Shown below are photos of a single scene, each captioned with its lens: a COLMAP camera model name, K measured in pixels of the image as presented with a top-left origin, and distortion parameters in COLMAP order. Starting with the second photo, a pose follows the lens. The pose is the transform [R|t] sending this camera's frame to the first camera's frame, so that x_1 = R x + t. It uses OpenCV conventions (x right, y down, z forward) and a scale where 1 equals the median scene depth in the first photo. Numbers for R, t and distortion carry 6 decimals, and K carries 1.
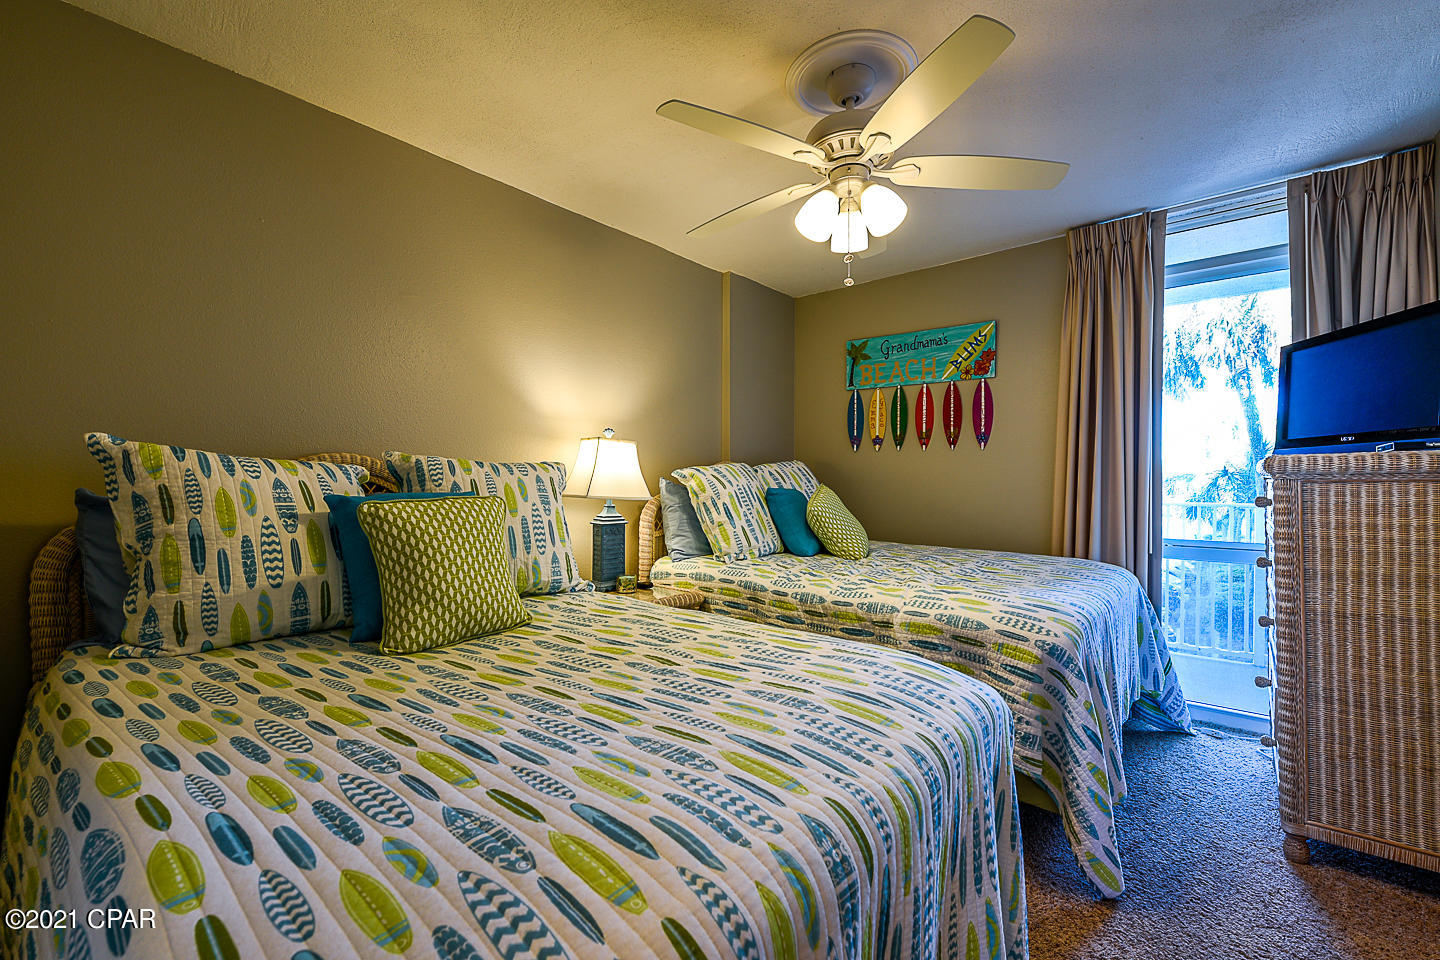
lens RADIAL K [[577.3, 0, 723.7], [0, 577.3, 482.0], [0, 0, 1]] dist [-0.002490, -0.001979]
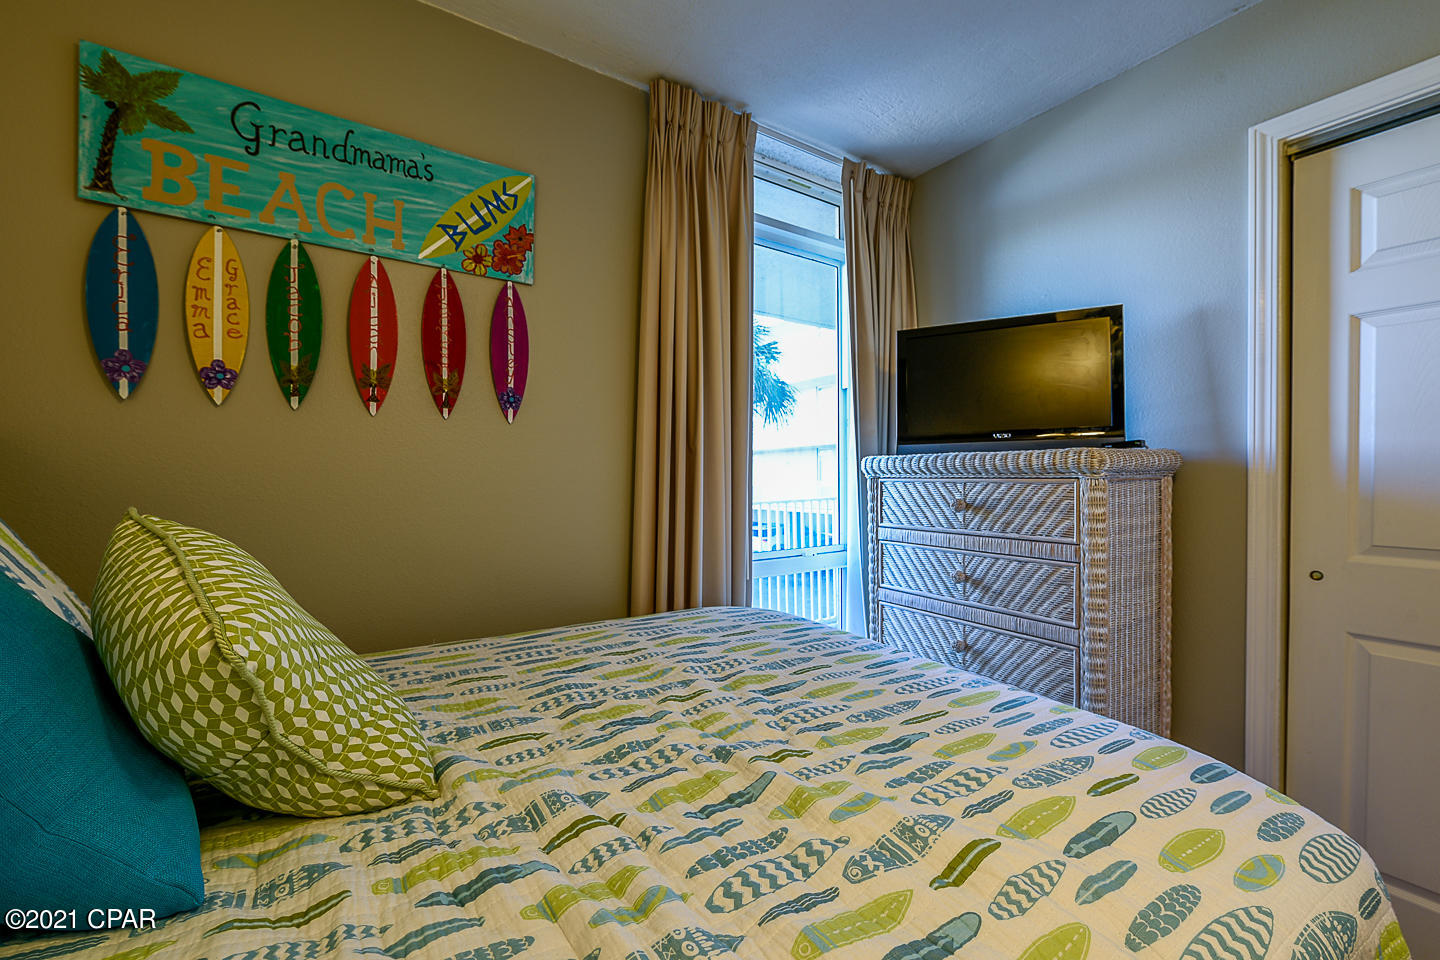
lens RADIAL K [[577.3, 0, 723.7], [0, 577.3, 482.0], [0, 0, 1]] dist [-0.002490, -0.001979]
pose [[0.298682, -0.000635, 0.954352, 0.026457], [0.013274, 0.999906, -0.003489, -0.001426], [-0.954260, 0.013711, 0.298663, 0.636063]]
